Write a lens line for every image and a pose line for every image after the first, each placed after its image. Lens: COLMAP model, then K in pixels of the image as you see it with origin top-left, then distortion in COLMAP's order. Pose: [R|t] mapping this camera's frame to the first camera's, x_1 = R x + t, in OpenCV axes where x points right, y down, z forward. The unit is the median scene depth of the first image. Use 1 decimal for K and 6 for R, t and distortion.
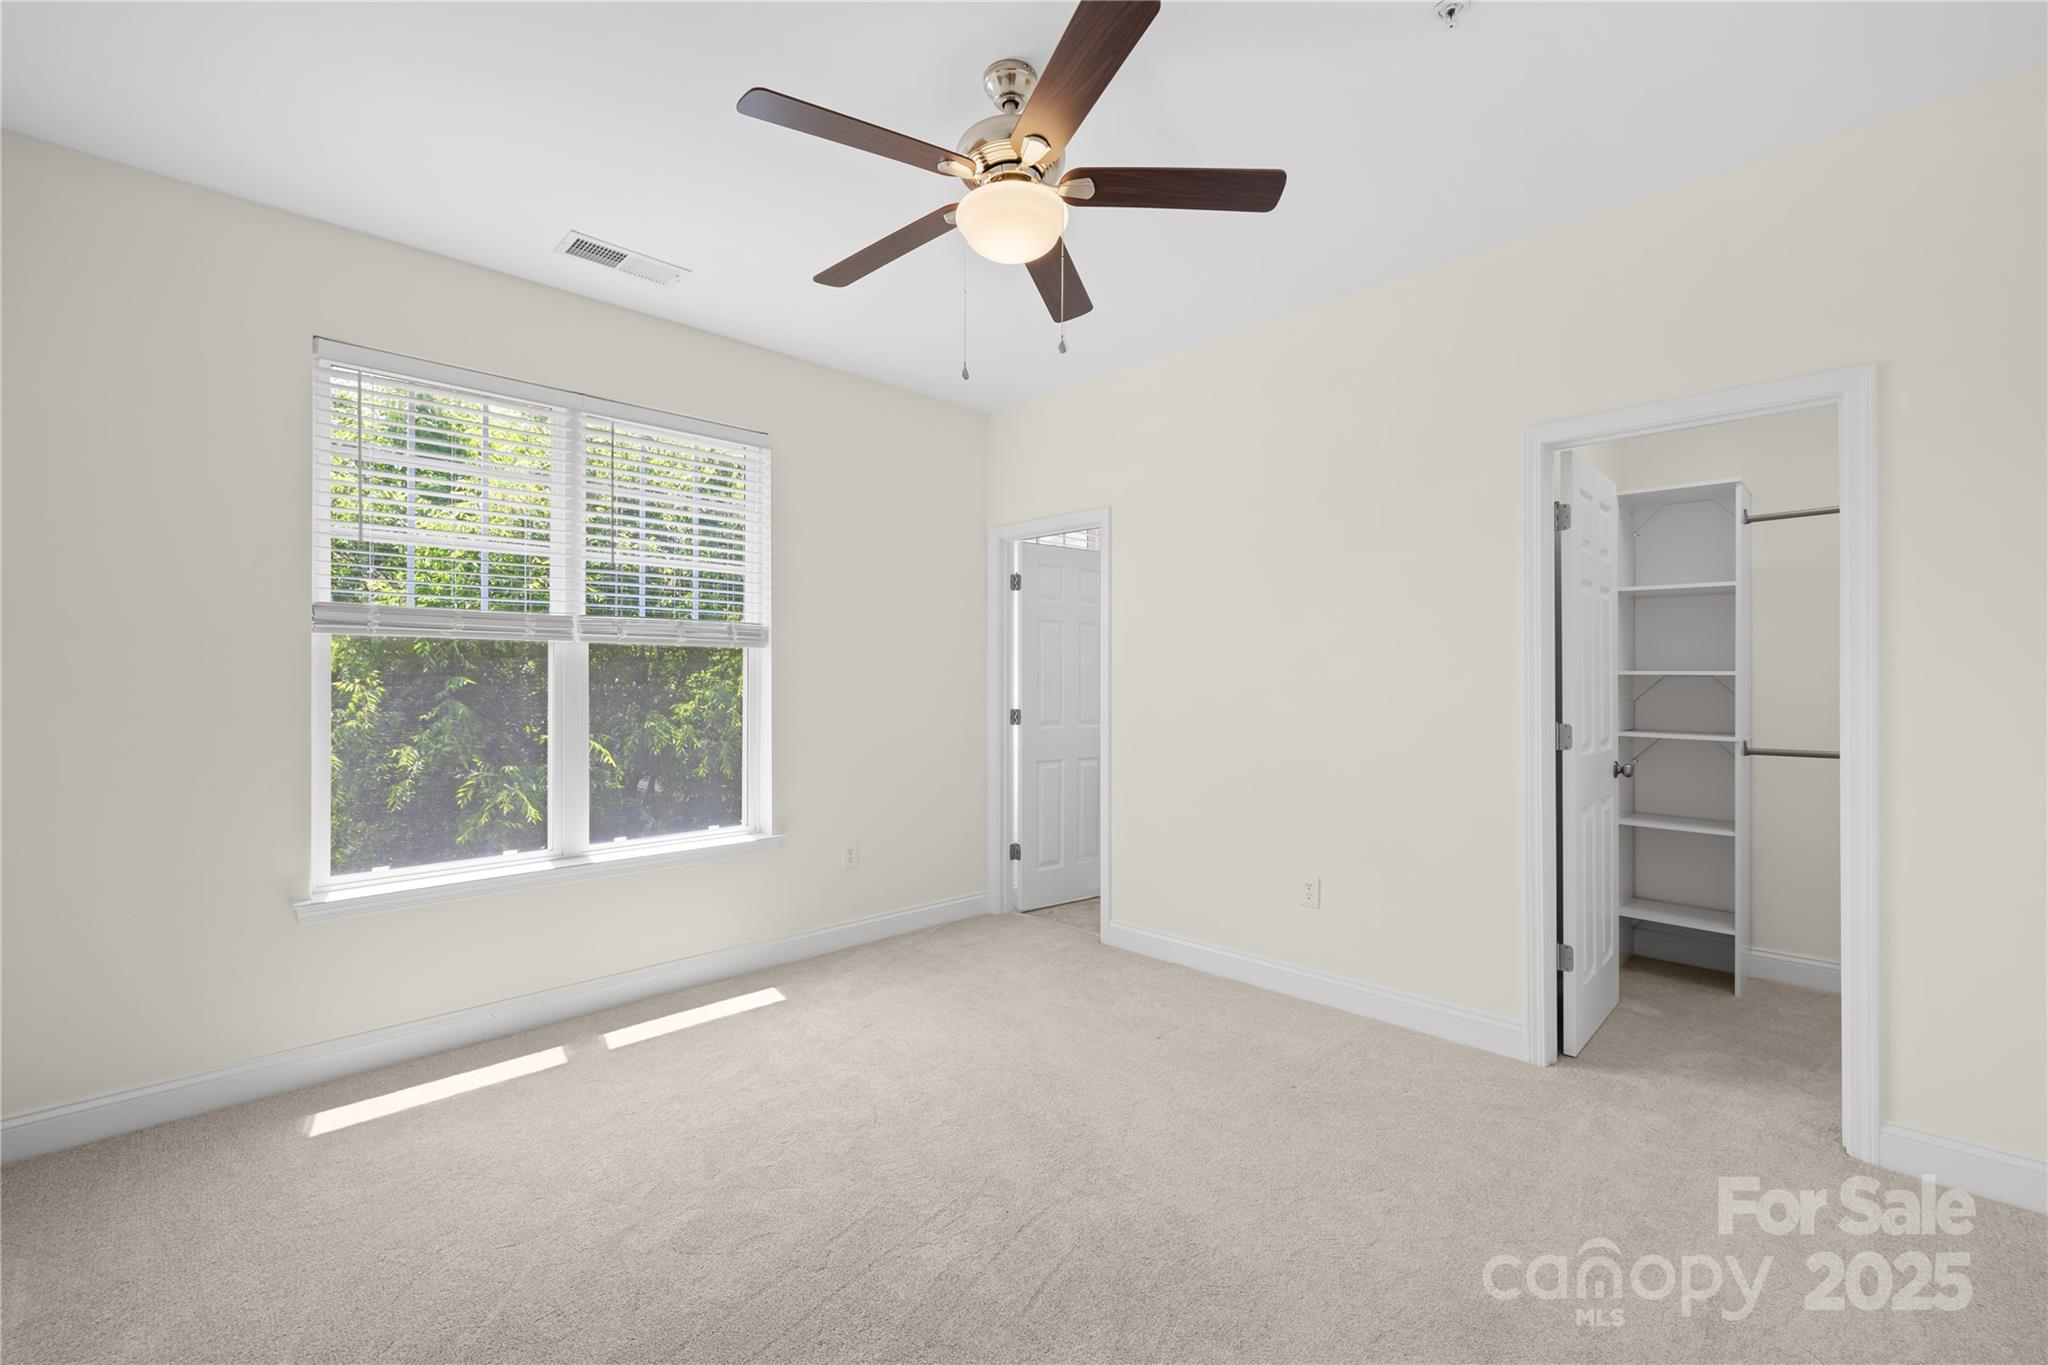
lens RADIAL K [[870.2, 0, 1022.8], [0, 870.2, 675.8], [0, 0, 1]] dist [-0.000156, -0.000121]
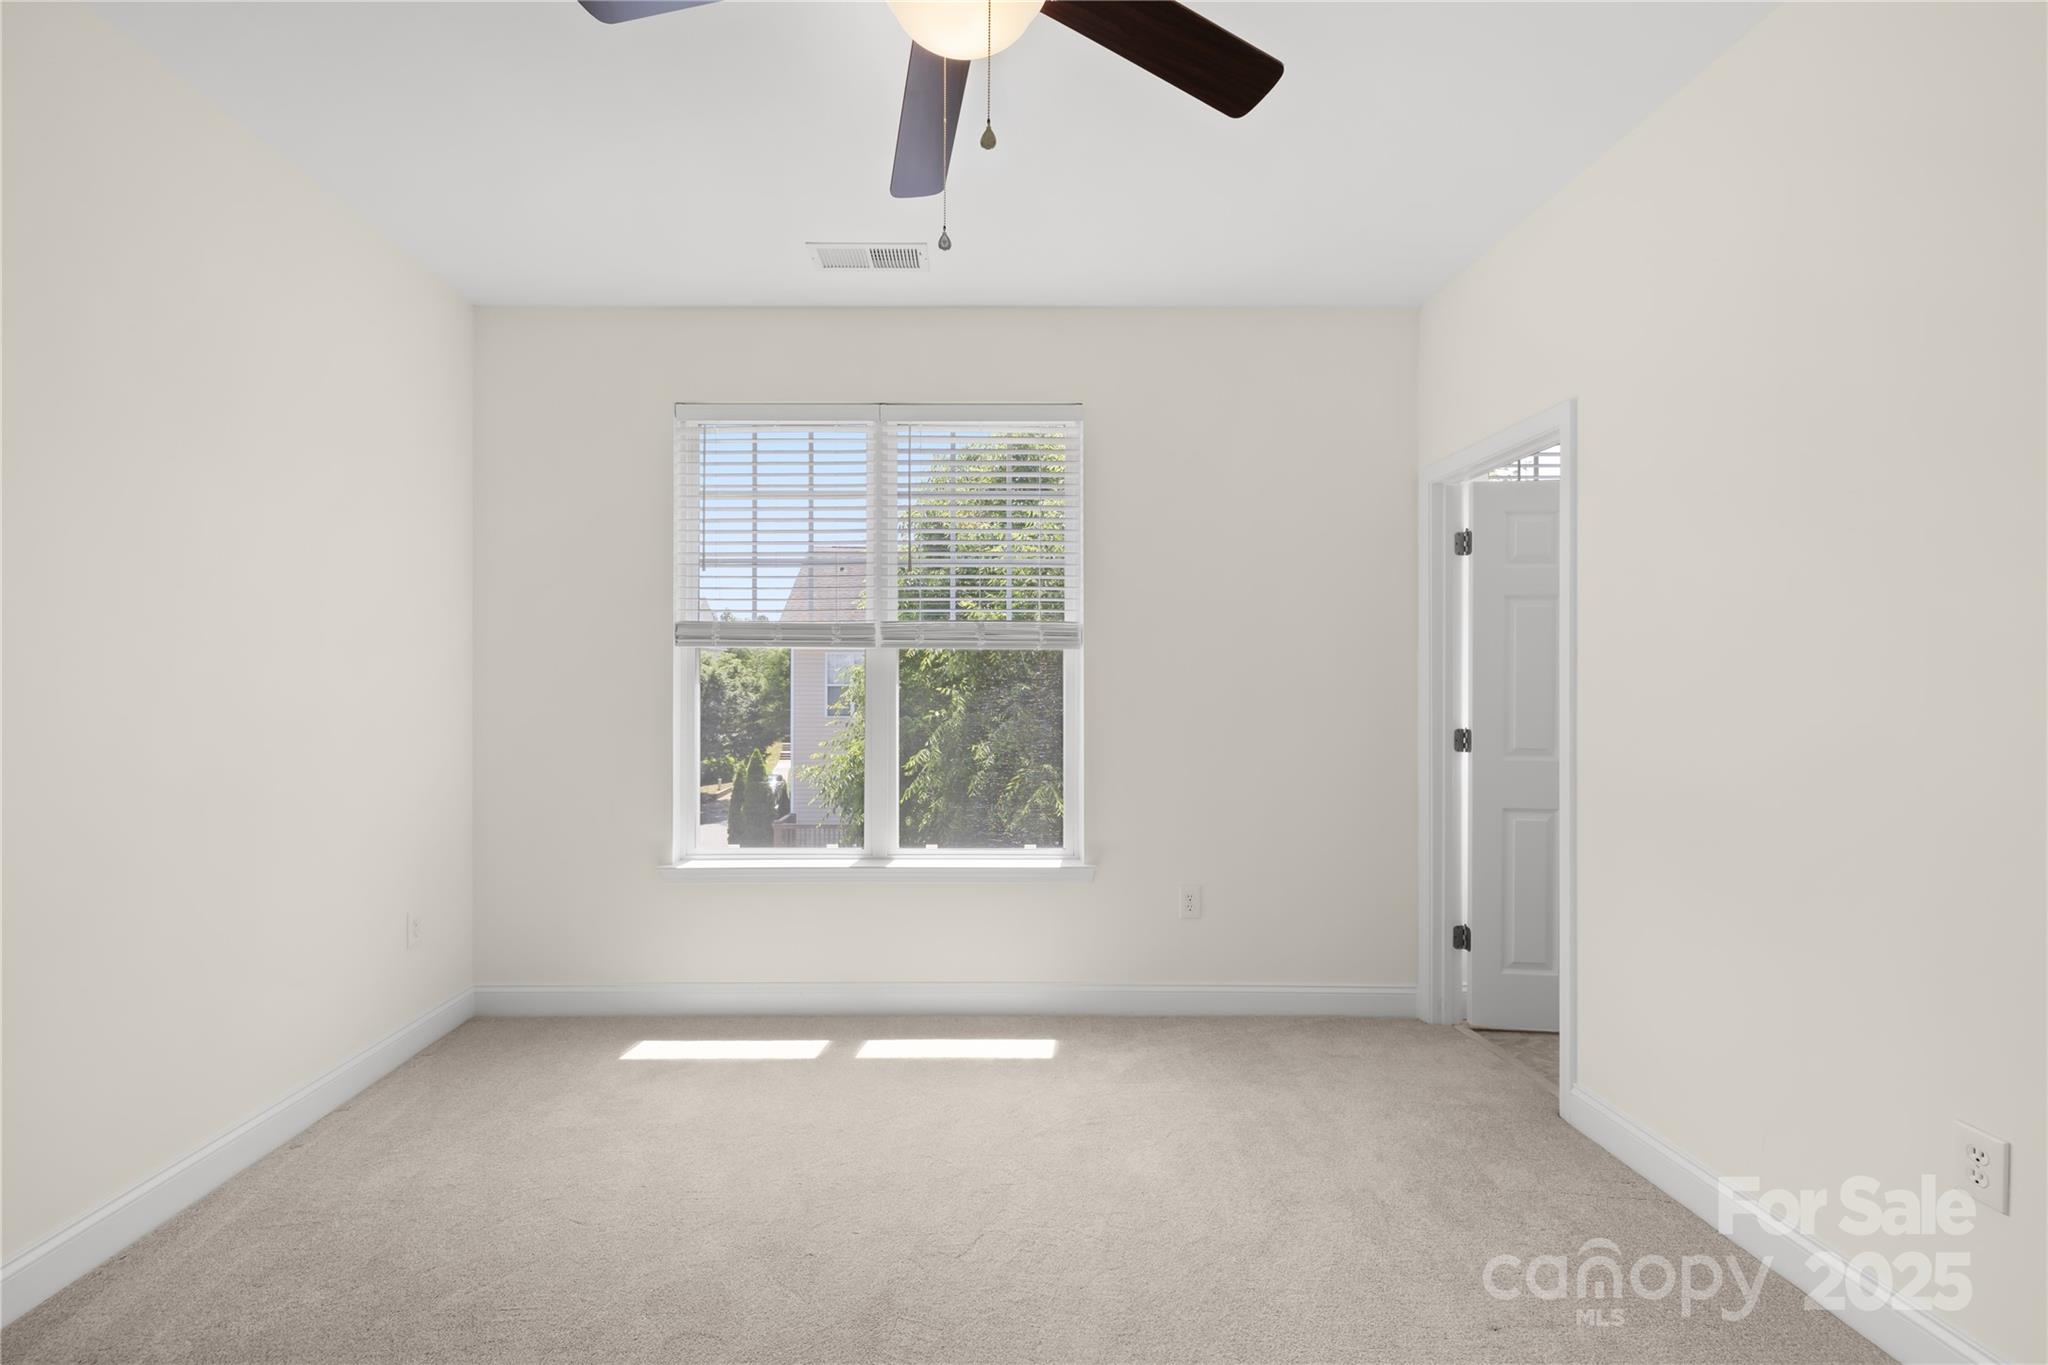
lens RADIAL K [[885.8, 0, 987.5], [0, 885.8, 687.4], [0, 0, 1]] dist [-0.000177, 0.000030]
pose [[0.712681, 0.002325, -0.701484, 0.261273], [0.001678, 0.999986, 0.005019, 0.001739], [0.701486, -0.004754, 0.712667, 0.298779]]
